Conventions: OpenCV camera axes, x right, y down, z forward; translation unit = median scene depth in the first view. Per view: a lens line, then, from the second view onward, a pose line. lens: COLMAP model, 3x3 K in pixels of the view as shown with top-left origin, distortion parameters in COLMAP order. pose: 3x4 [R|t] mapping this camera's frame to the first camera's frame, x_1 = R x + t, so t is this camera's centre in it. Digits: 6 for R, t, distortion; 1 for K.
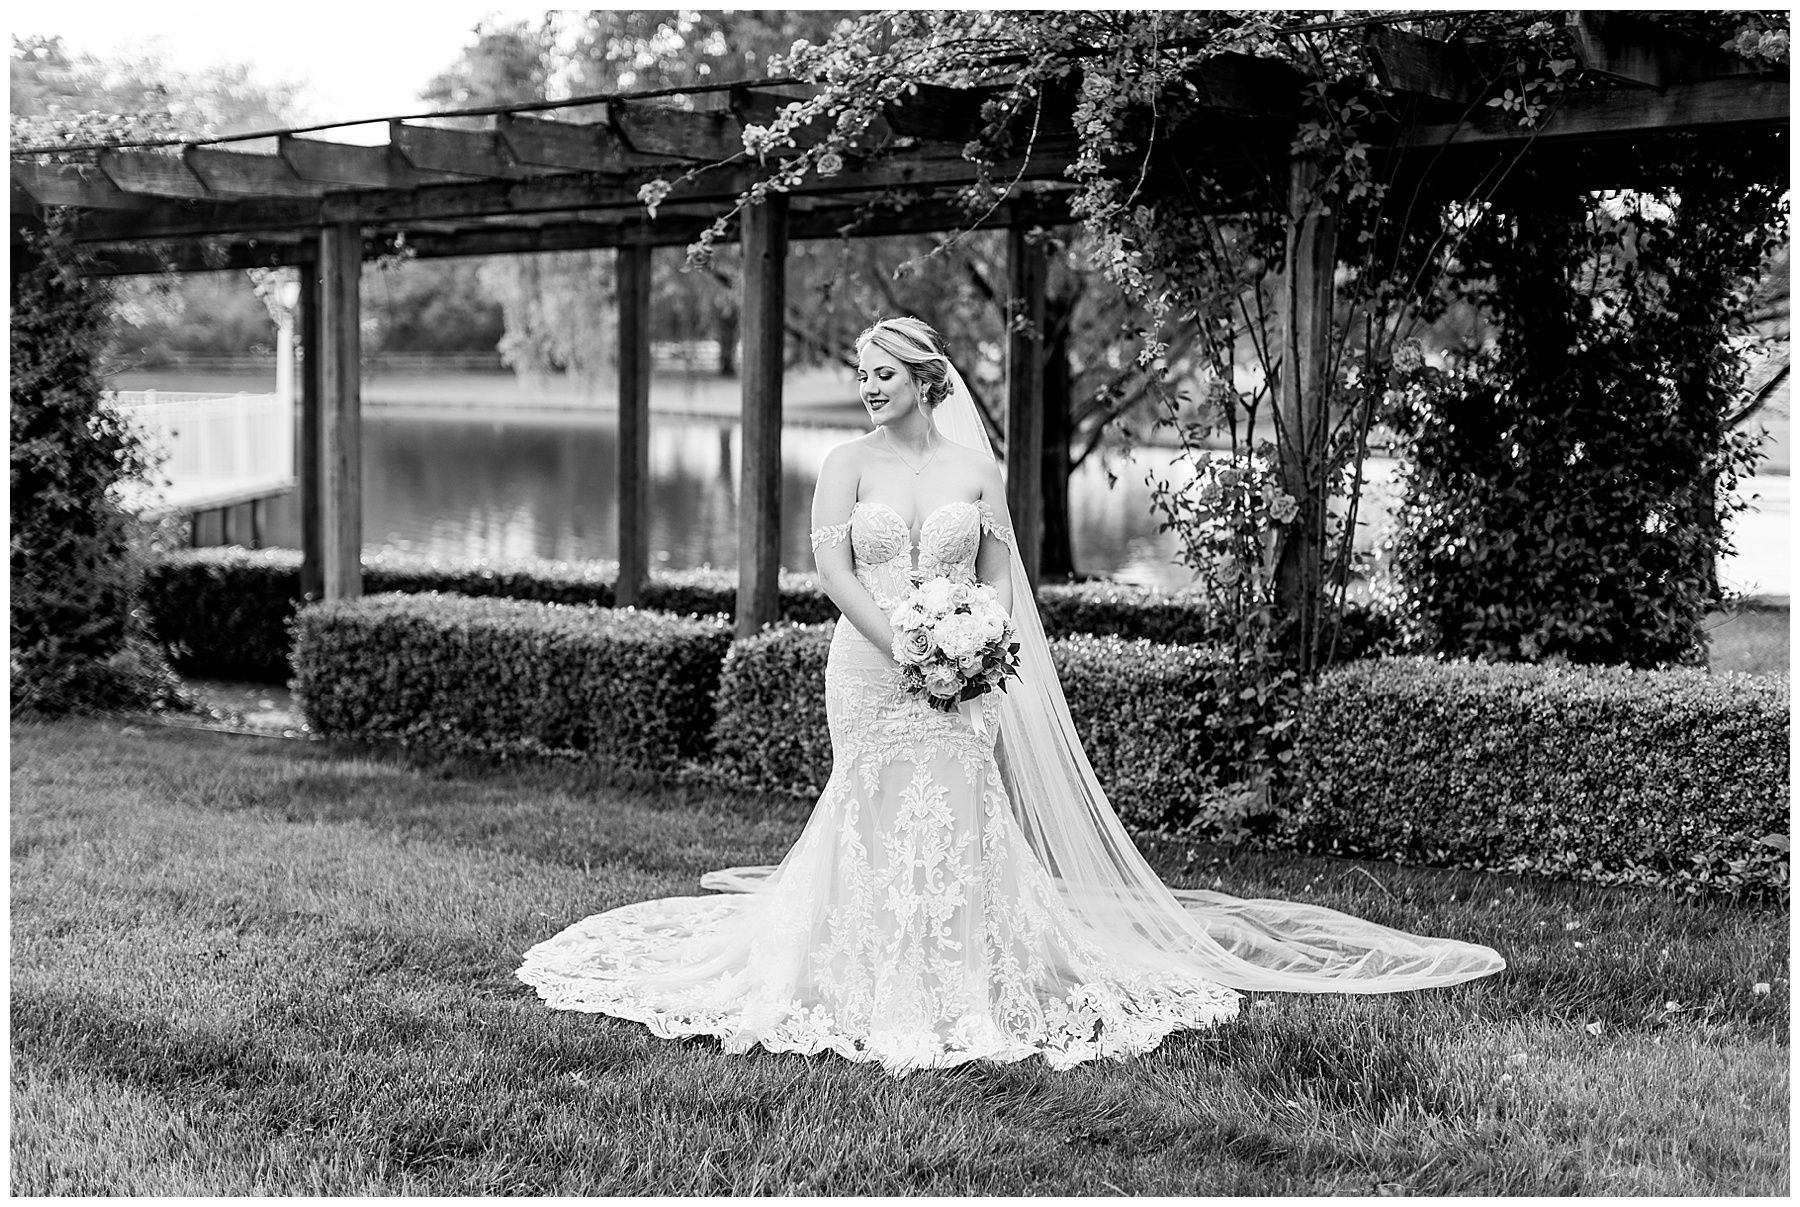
lens RADIAL K [[2729.3, 0, 881.5], [0, 2729.3, 599.4], [0, 0, 1]] dist [0.030123, -0.057680]
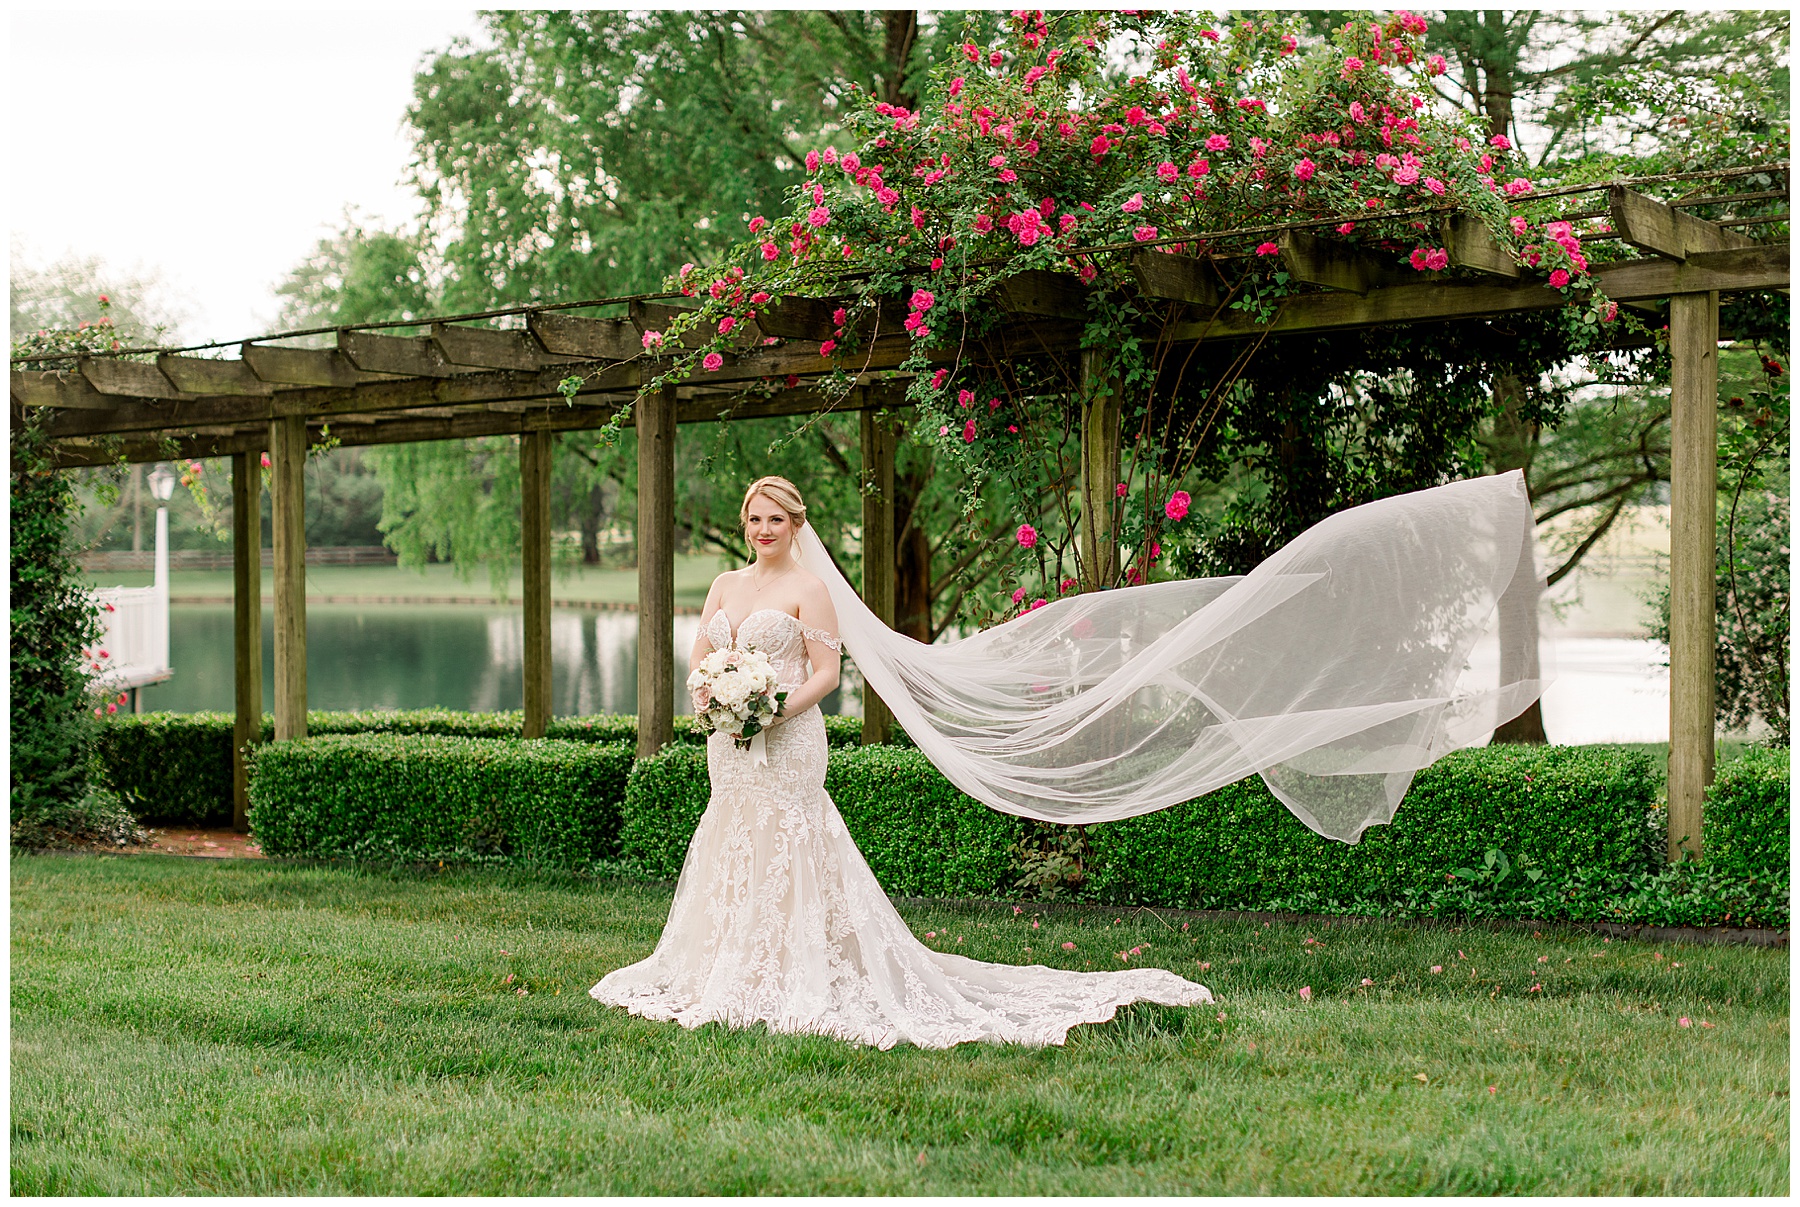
lens RADIAL K [[2729.3, 0, 881.5], [0, 2729.3, 599.4], [0, 0, 1]] dist [0.030123, -0.057680]
pose [[0.998570, -0.021355, 0.049019, -0.004371], [0.024583, 0.997502, -0.066223, 0.027223], [-0.047483, 0.067333, 0.996600, -0.194134]]
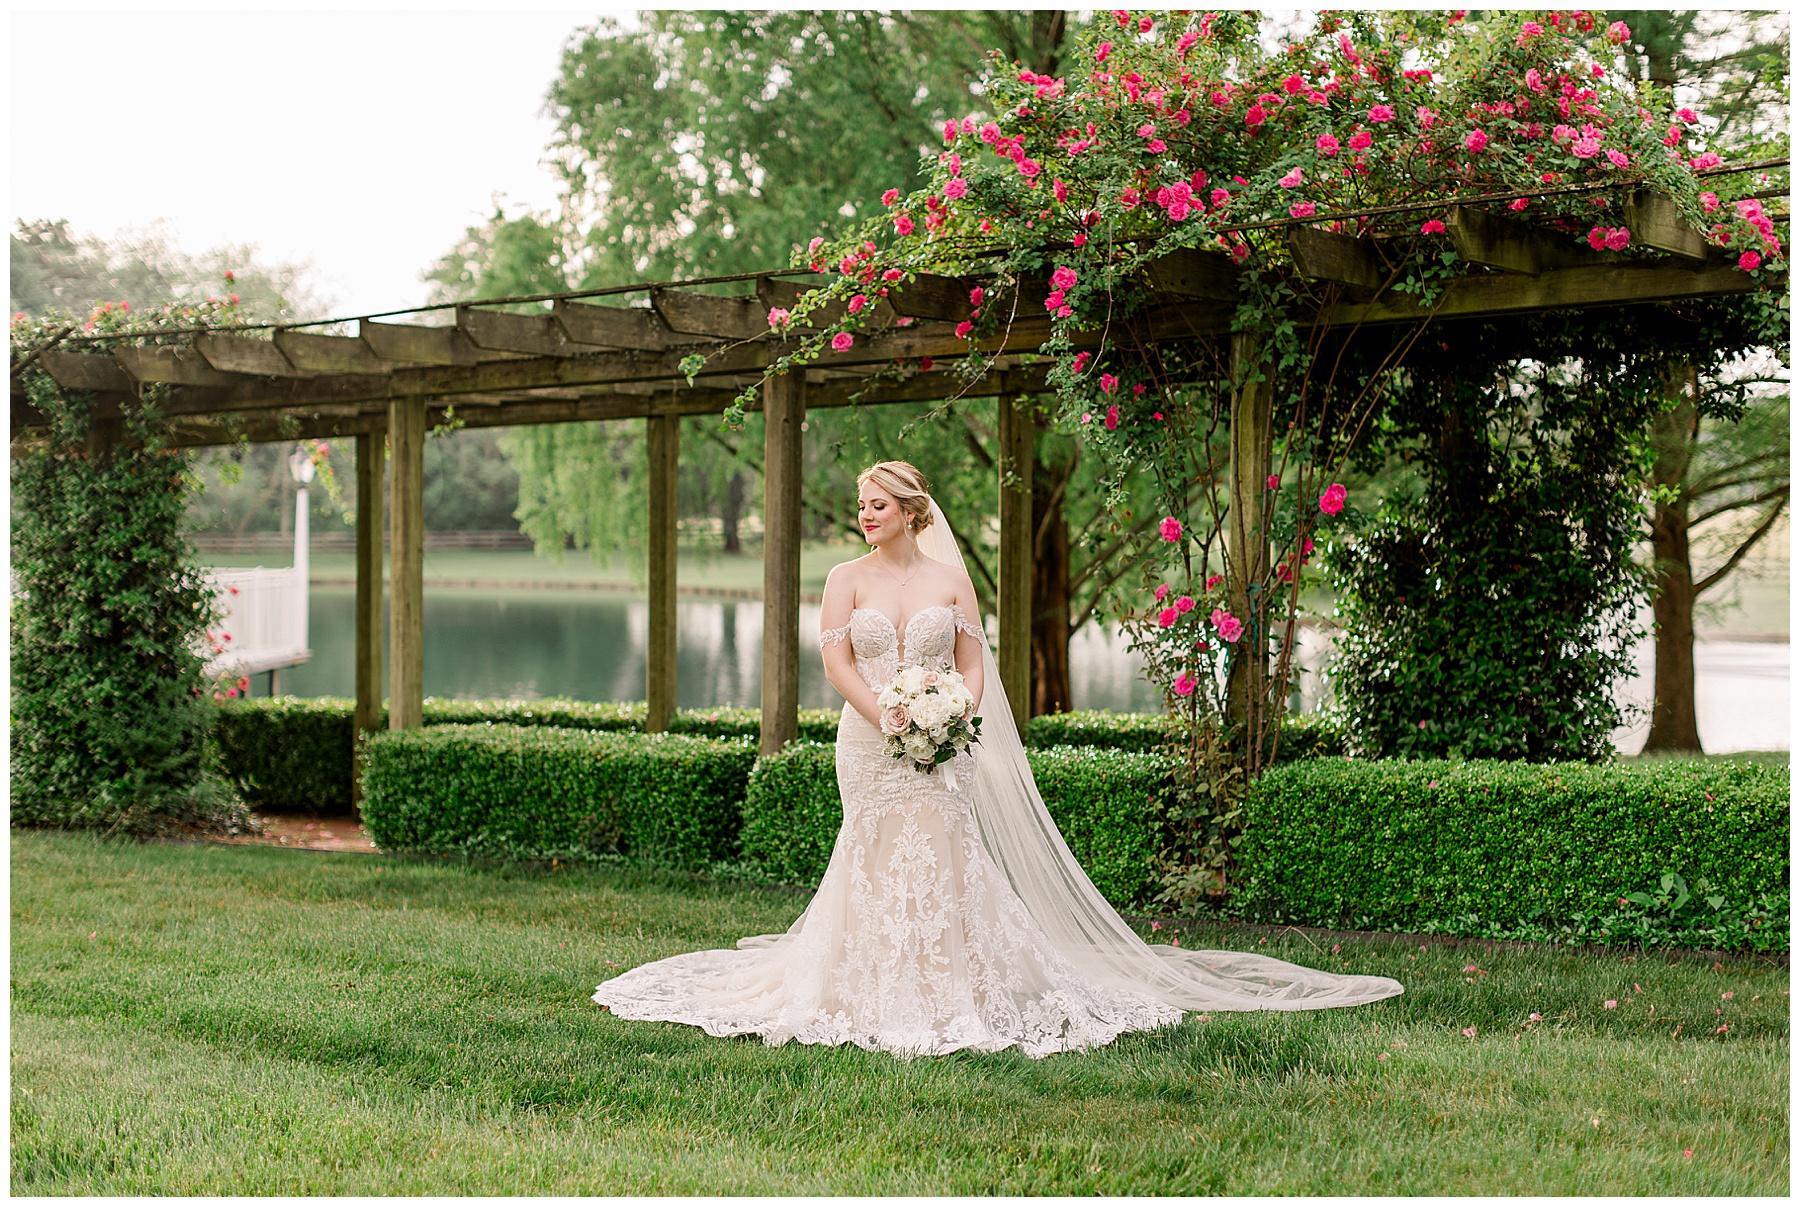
lens RADIAL K [[2736.1, 0, 900.6], [0, 2736.1, 577.7], [0, 0, 1]] dist [0.026742, -0.037711]
pose [[0.999964, -0.006744, 0.005190, -0.000336], [0.007099, 0.997404, -0.071662, 0.022902], [-0.004694, 0.071697, 0.997415, -0.143437]]
